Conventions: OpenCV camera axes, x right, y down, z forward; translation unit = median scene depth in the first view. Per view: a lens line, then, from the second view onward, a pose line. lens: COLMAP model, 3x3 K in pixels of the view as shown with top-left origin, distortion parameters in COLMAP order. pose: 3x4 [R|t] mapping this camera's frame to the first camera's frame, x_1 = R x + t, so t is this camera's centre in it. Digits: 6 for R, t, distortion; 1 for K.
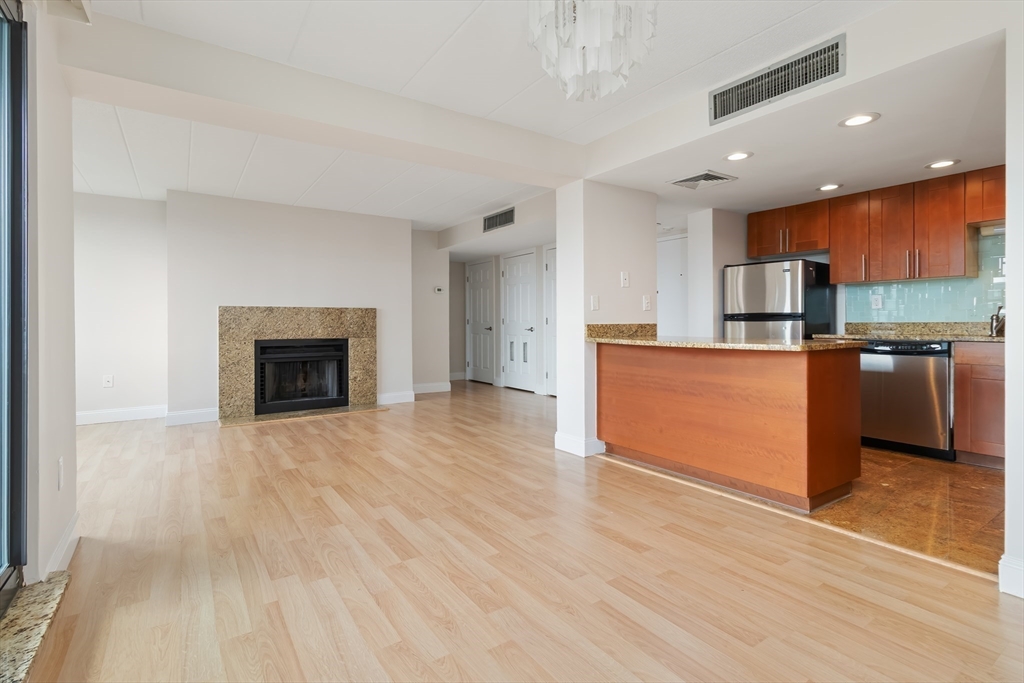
lens RADIAL K [[484.2, 0, 507.4], [0, 484.2, 325.6], [0, 0, 1]] dist [0.000058, -0.000184]
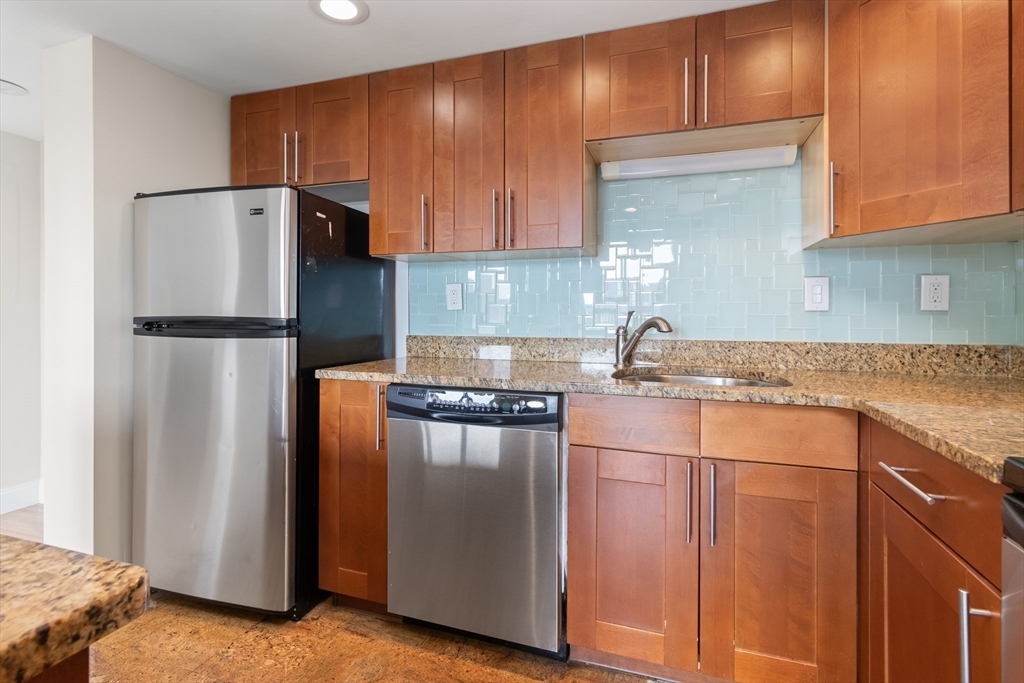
lens RADIAL K [[490.6, 0, 507.2], [0, 490.6, 314.5], [0, 0, 1]] dist [0.001567, 0.000489]
pose [[0.795199, 0.005989, 0.606319, 0.548323], [-0.003474, 0.999980, -0.005321, -0.030611], [-0.606339, 0.002125, 0.795203, 0.612177]]
